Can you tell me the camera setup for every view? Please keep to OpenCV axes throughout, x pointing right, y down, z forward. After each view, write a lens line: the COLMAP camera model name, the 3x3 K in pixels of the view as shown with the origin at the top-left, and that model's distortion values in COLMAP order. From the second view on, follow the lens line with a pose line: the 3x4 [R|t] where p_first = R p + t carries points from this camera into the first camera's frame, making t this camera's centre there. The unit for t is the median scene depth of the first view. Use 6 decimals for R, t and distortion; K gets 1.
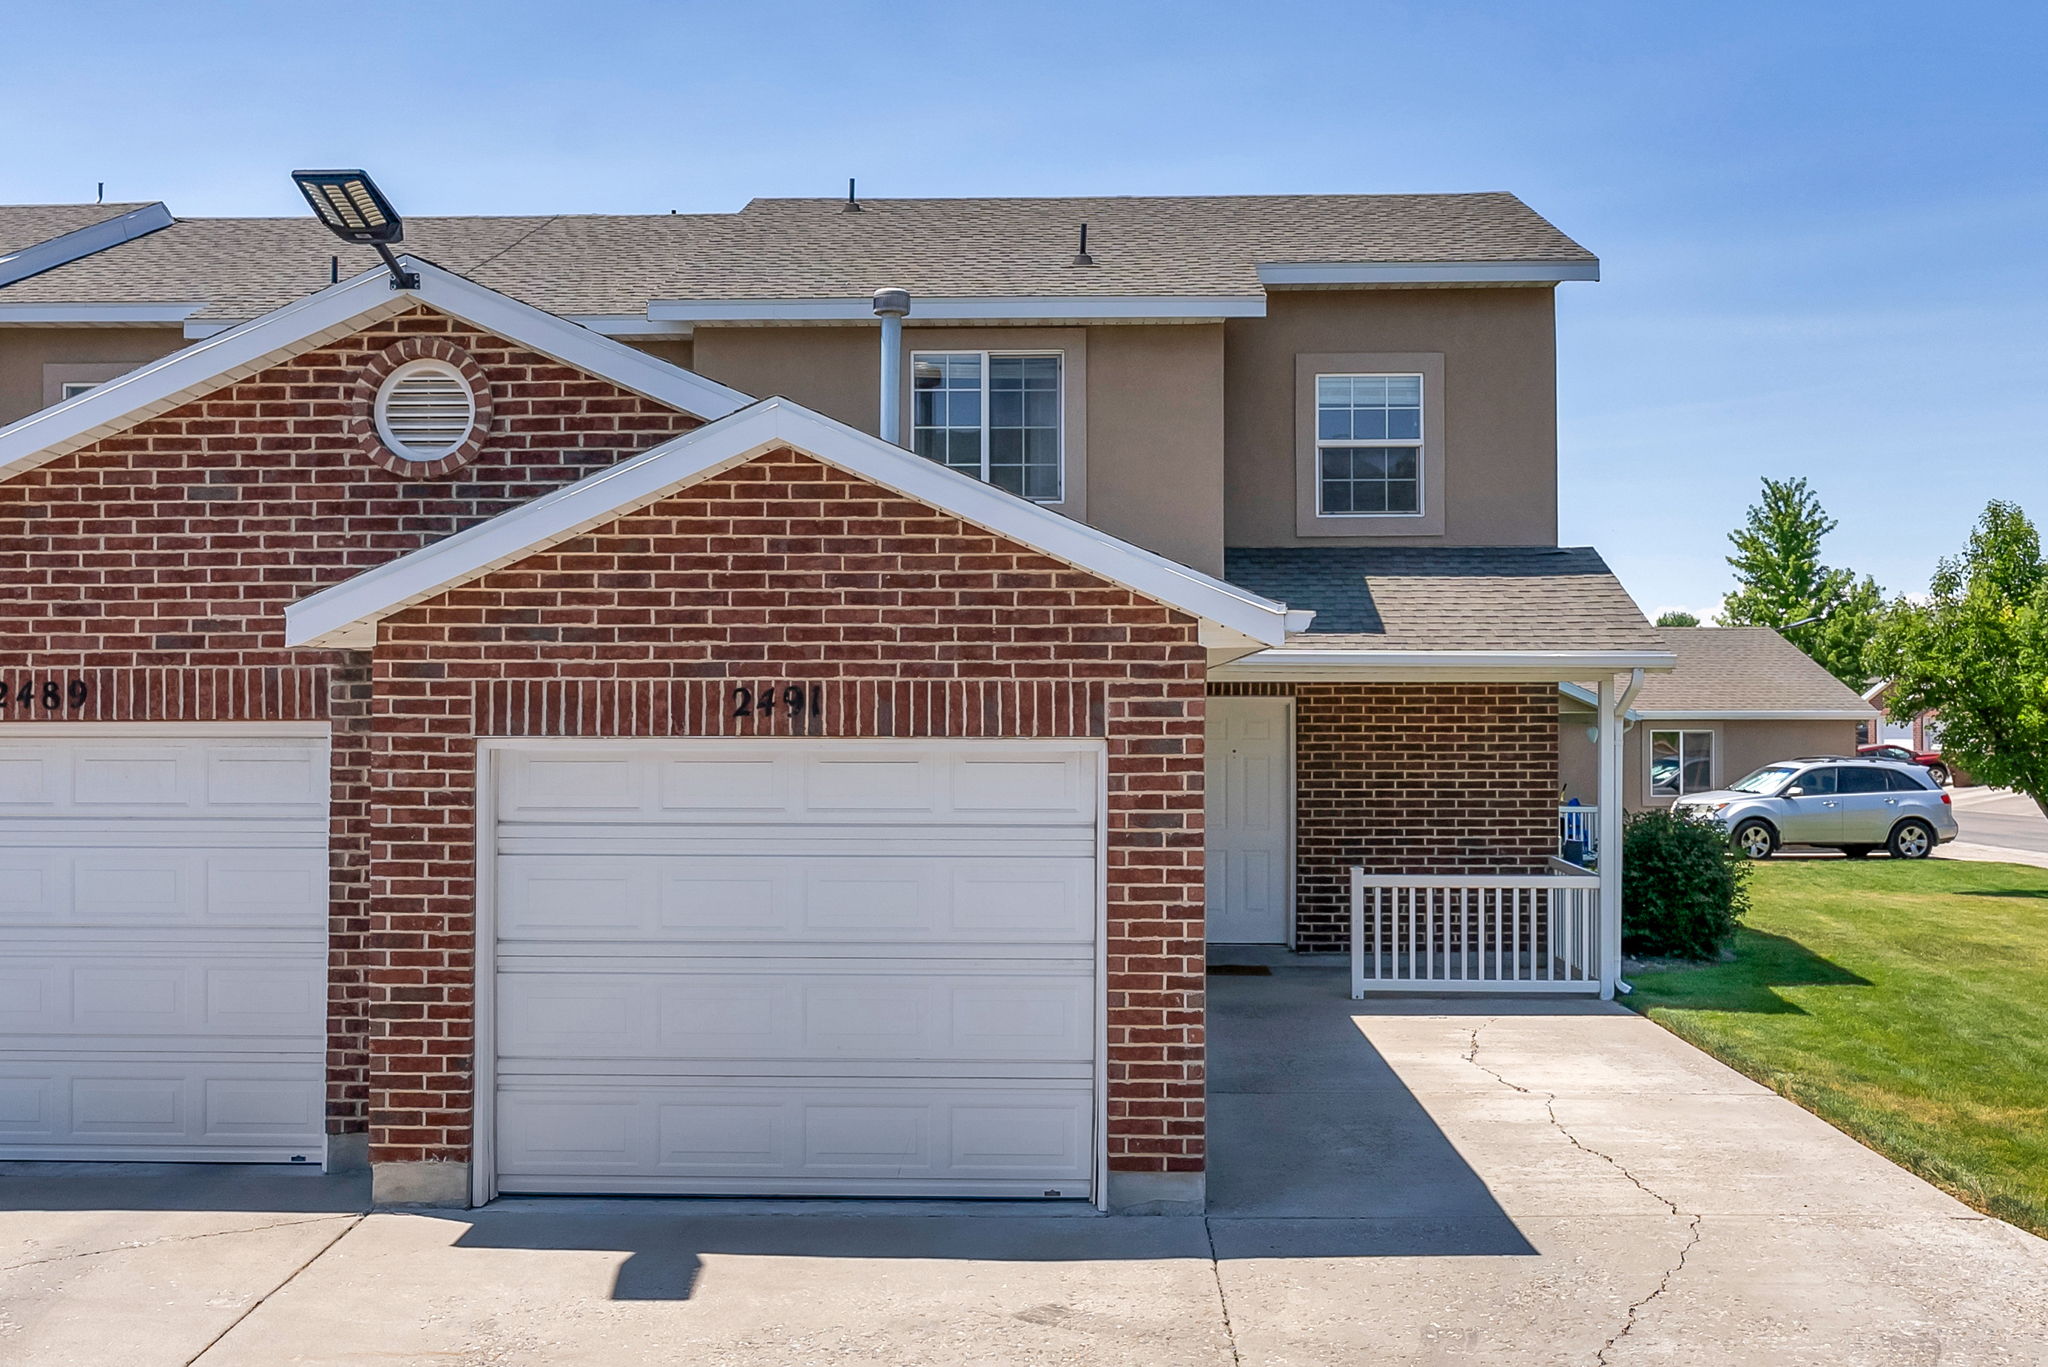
lens RADIAL K [[2045.2, 0, 1020.2], [0, 2045.2, 669.2], [0, 0, 1]] dist [-0.019144, 0.000000]
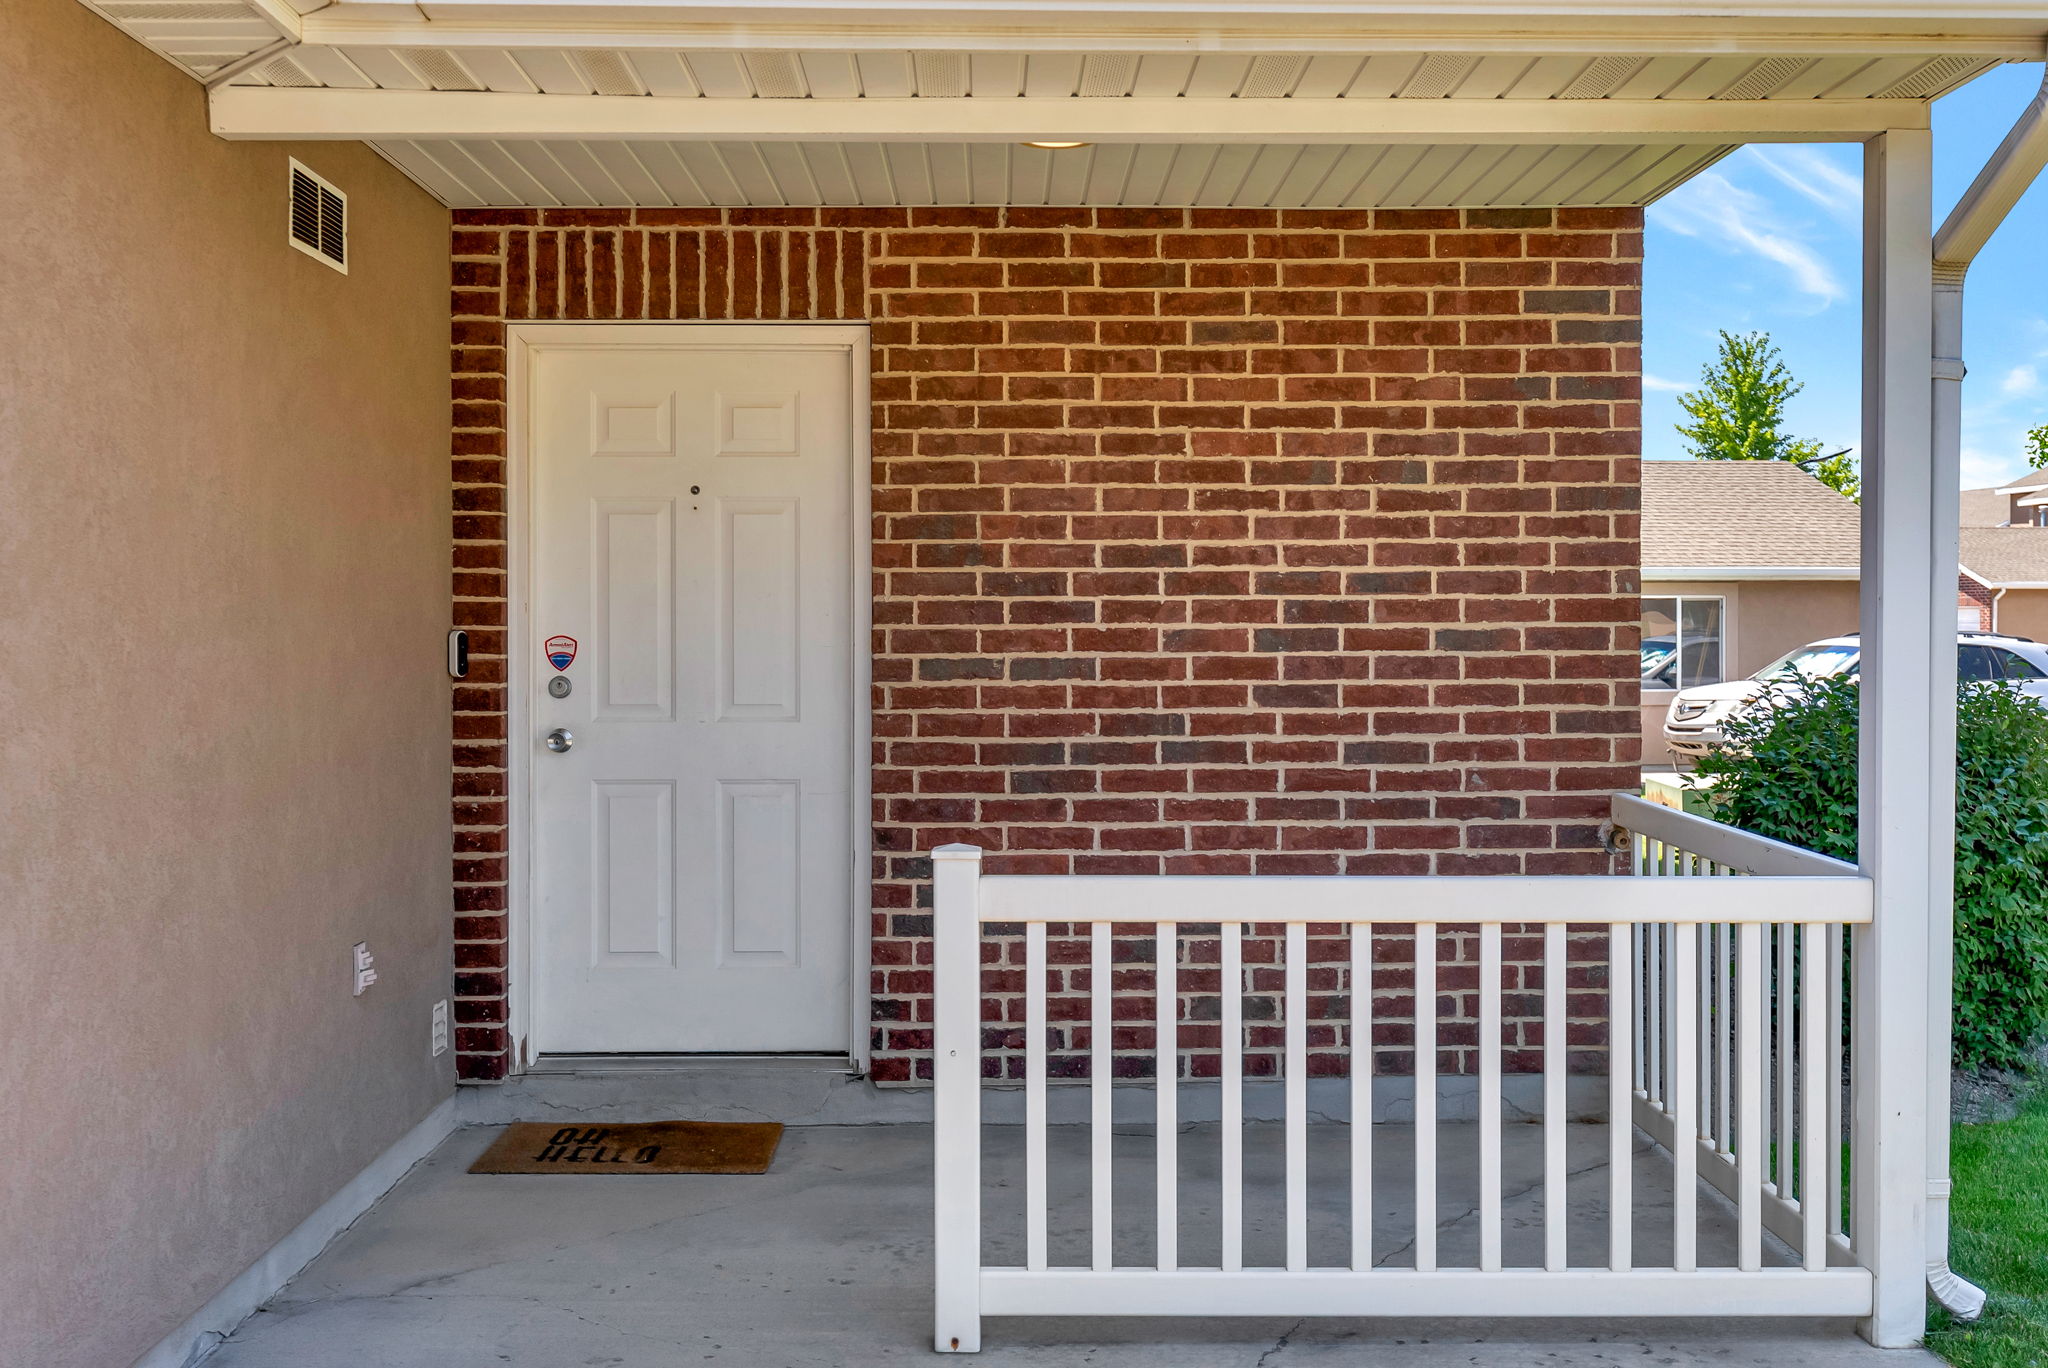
lens RADIAL K [[2045.2, 0, 1044.7], [0, 2045.2, 632.2], [0, 0, 1]] dist [-0.019144, 0.000000]
pose [[0.998470, -0.002235, 0.055252, 0.153955], [0.001099, 0.999787, 0.020590, 0.060807], [-0.055287, -0.020498, 0.998260, 0.702669]]
